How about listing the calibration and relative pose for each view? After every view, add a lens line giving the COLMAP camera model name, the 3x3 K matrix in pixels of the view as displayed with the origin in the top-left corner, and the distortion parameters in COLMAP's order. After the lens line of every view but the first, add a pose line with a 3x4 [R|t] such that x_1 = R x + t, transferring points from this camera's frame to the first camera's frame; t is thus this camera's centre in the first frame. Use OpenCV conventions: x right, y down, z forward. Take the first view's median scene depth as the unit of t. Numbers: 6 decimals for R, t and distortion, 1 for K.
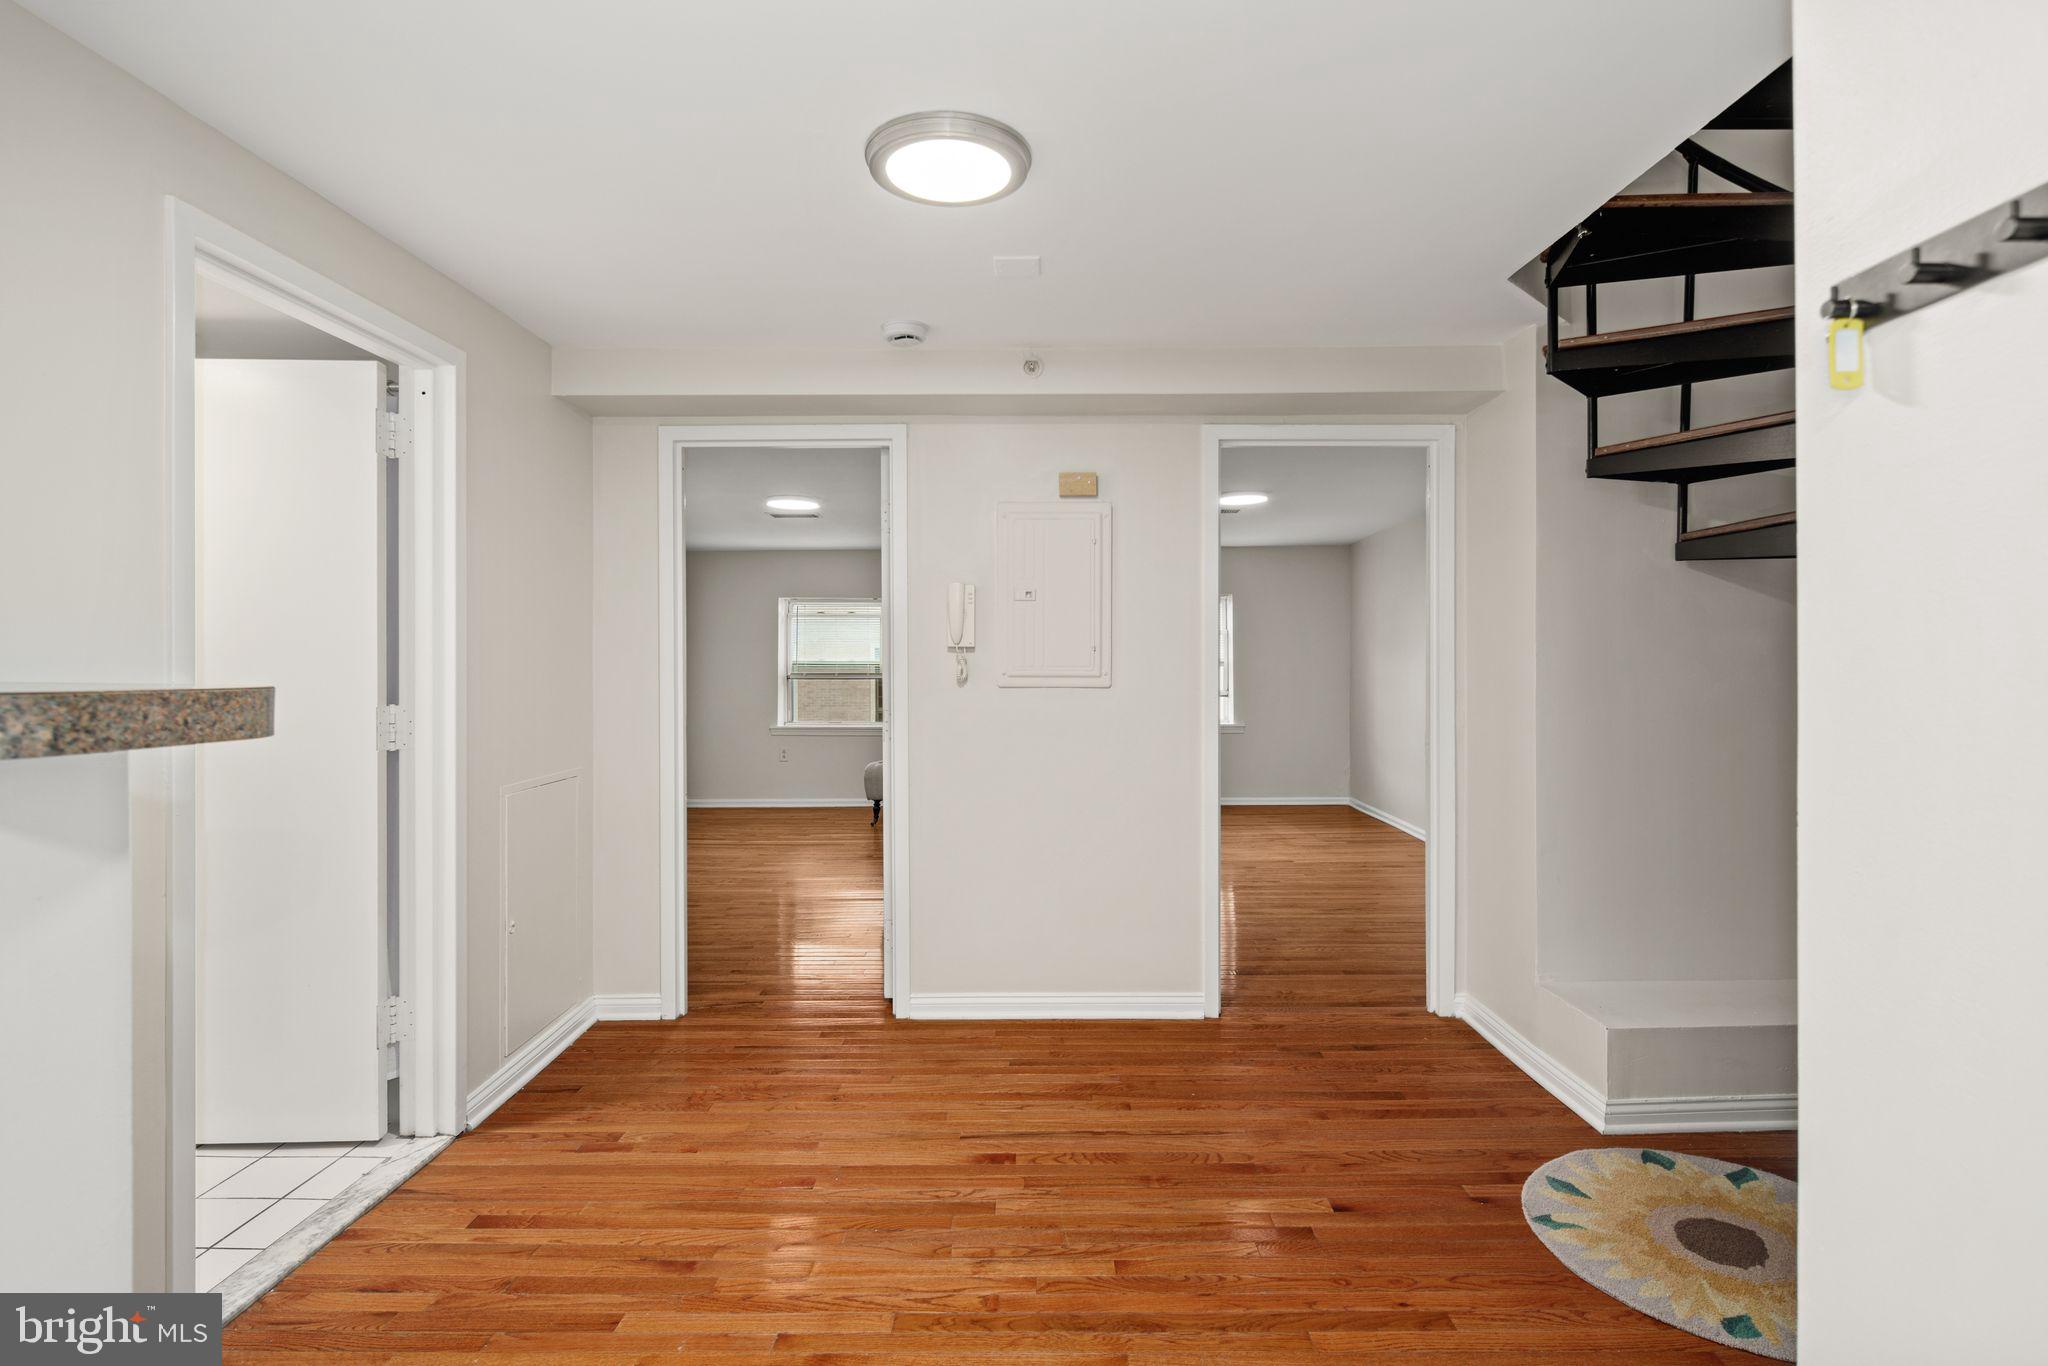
lens RADIAL K [[993.5, 0, 1031.8], [0, 993.5, 653.9], [0, 0, 1]] dist [0.002853, -0.005893]
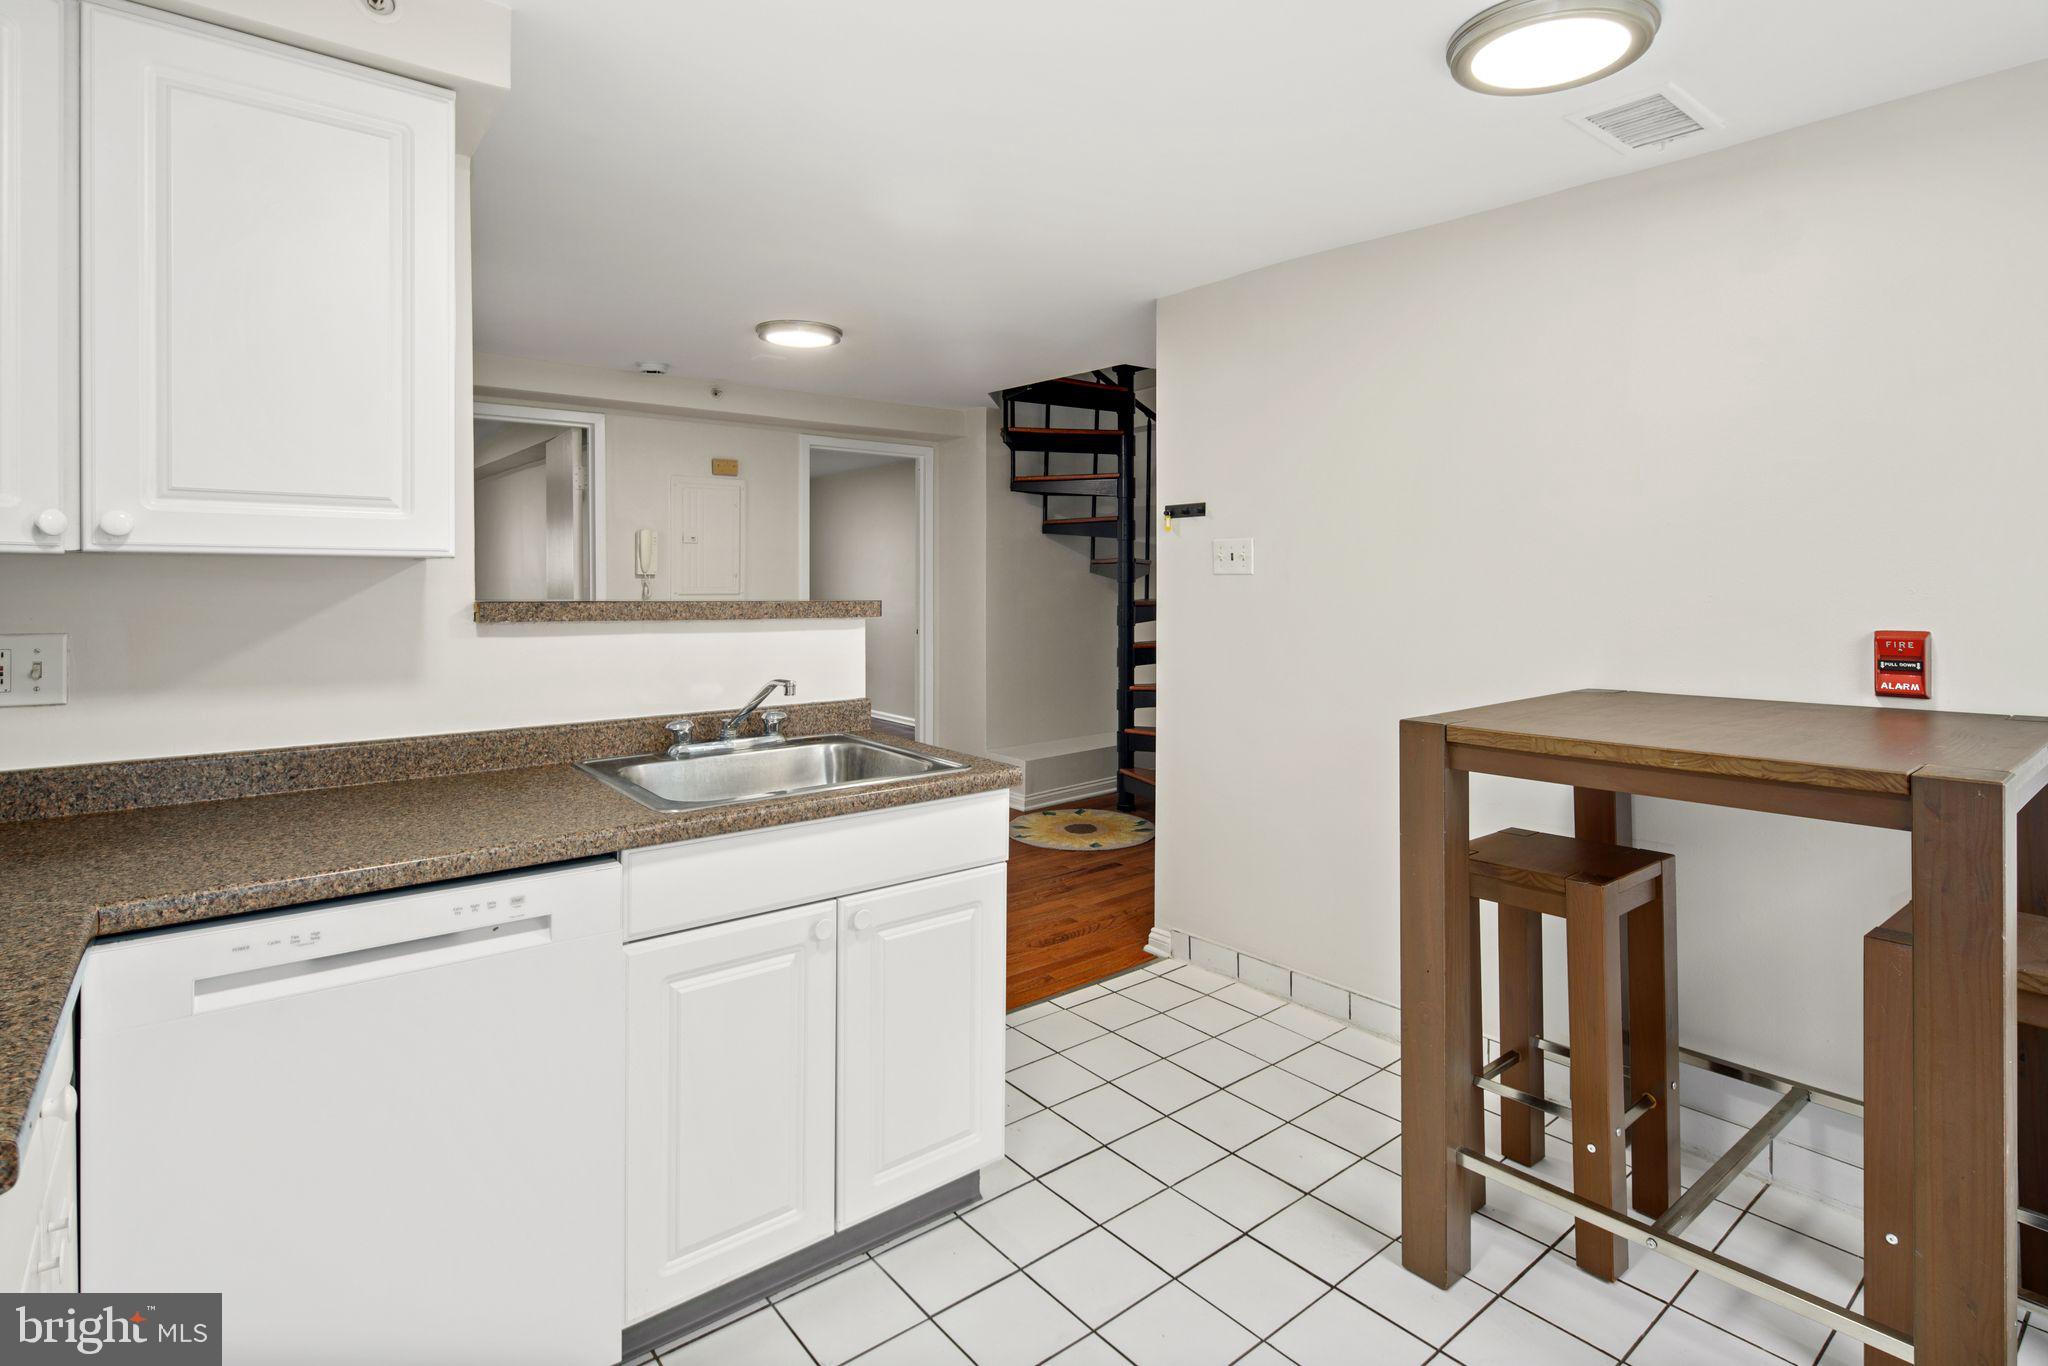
lens RADIAL K [[1017.4, 0, 1031.4], [0, 1017.4, 587.9], [0, 0, 1]] dist [-0.000518, -0.002579]
pose [[0.772016, -0.003570, 0.635593, -0.678655], [-0.004828, 0.999922, 0.011480, -0.008536], [-0.635585, -0.011932, 0.771939, -0.573191]]
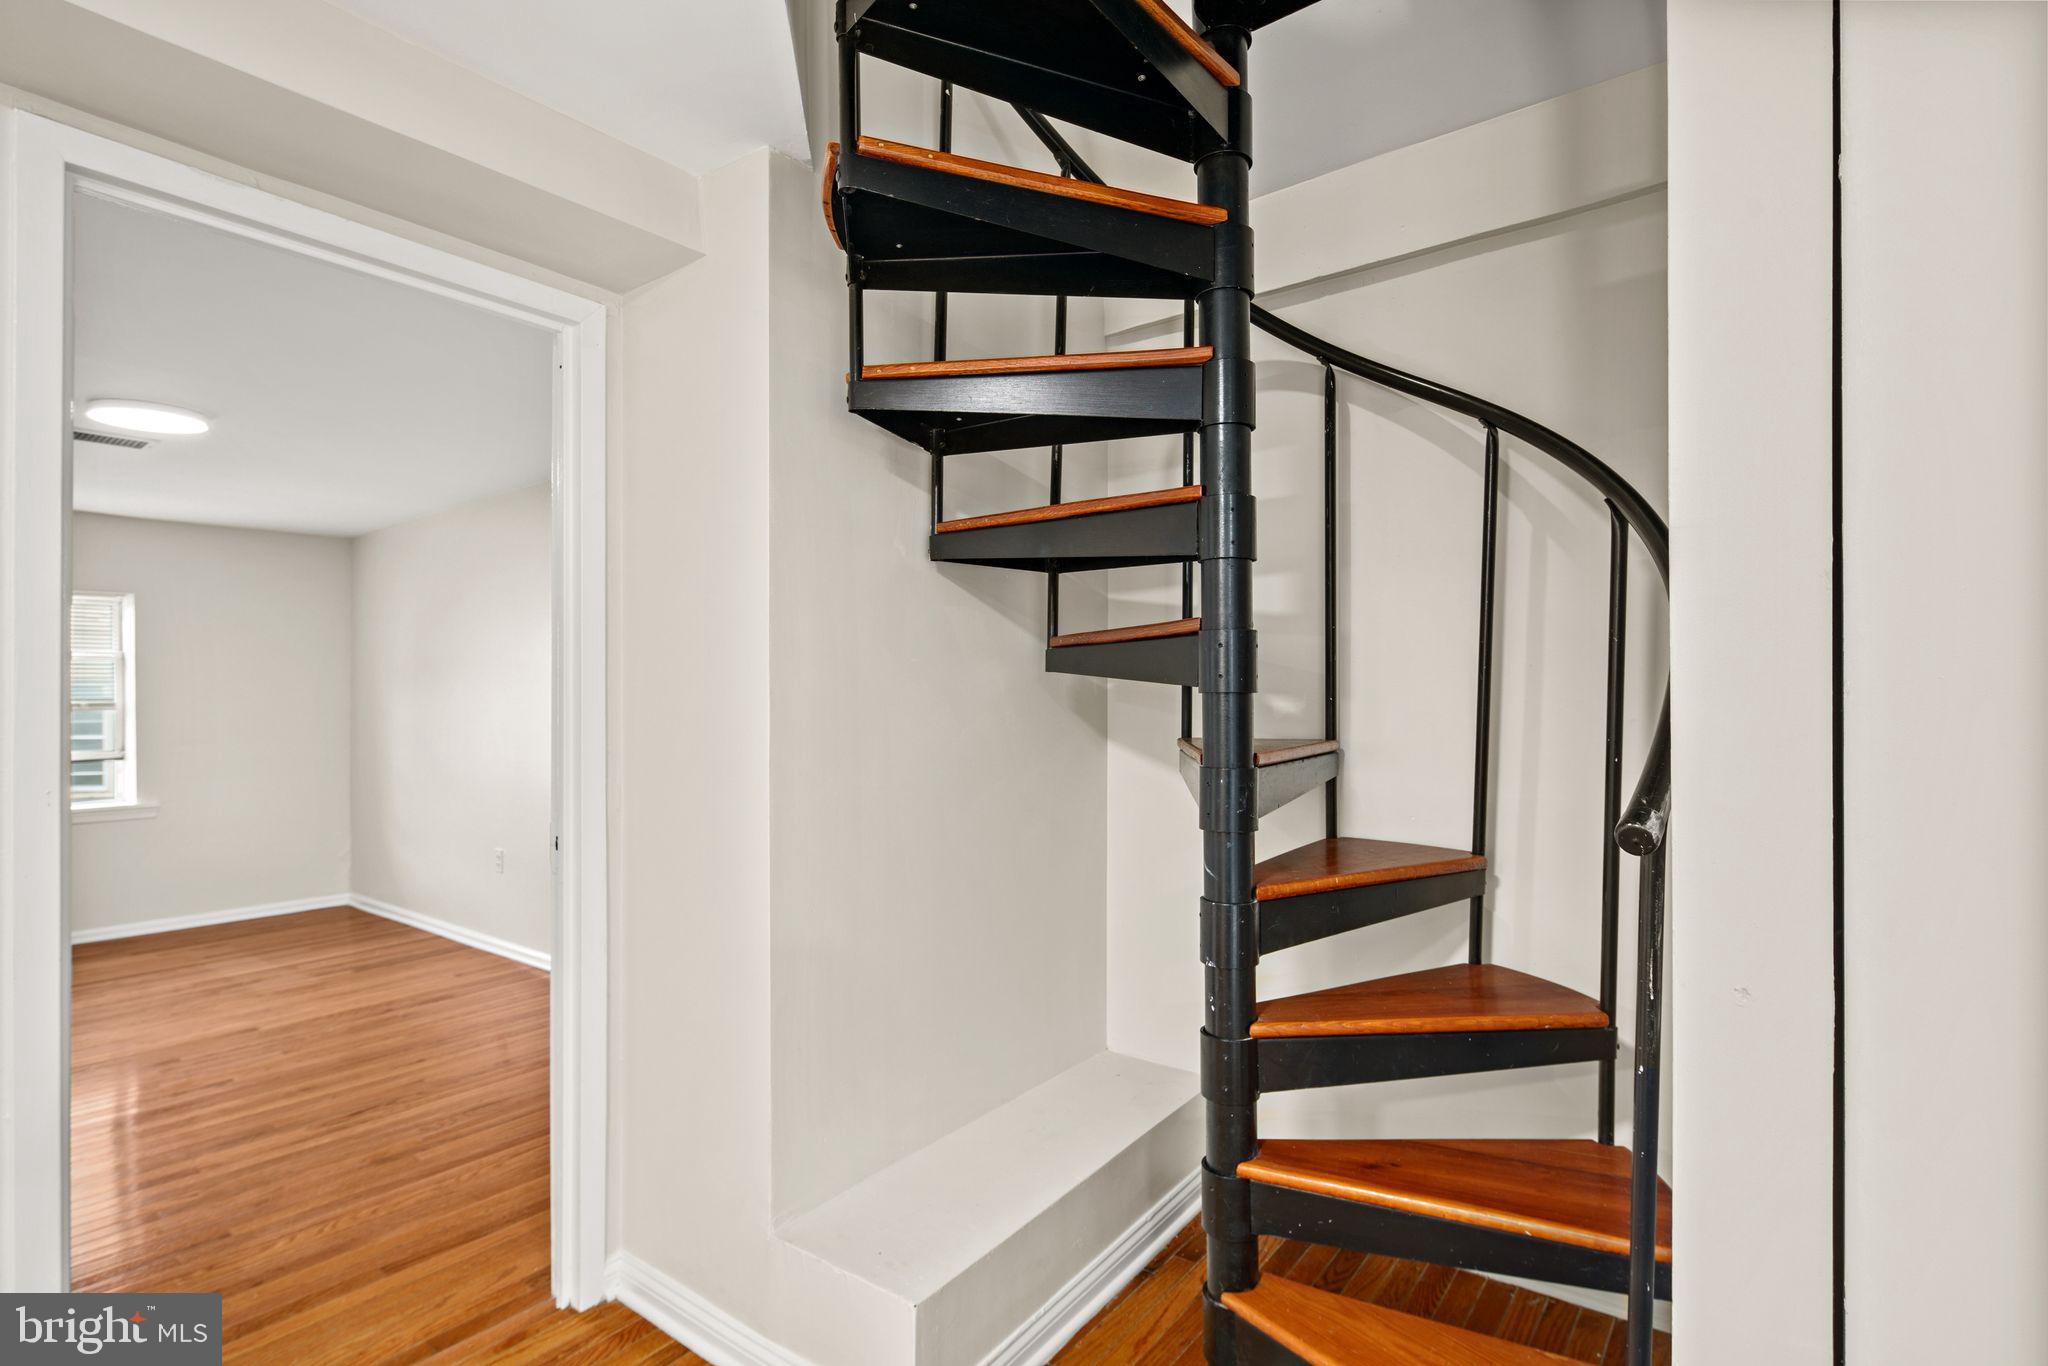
lens RADIAL K [[995.7, 0, 1026.1], [0, 995.7, 692.9], [0, 0, 1]] dist [-0.001827, -0.000331]
pose [[0.601997, 0.000101, 0.798498, 0.121315], [-0.001044, 0.999999, 0.000660, 0.001106], [-0.798498, -0.001231, 0.601997, 0.525071]]
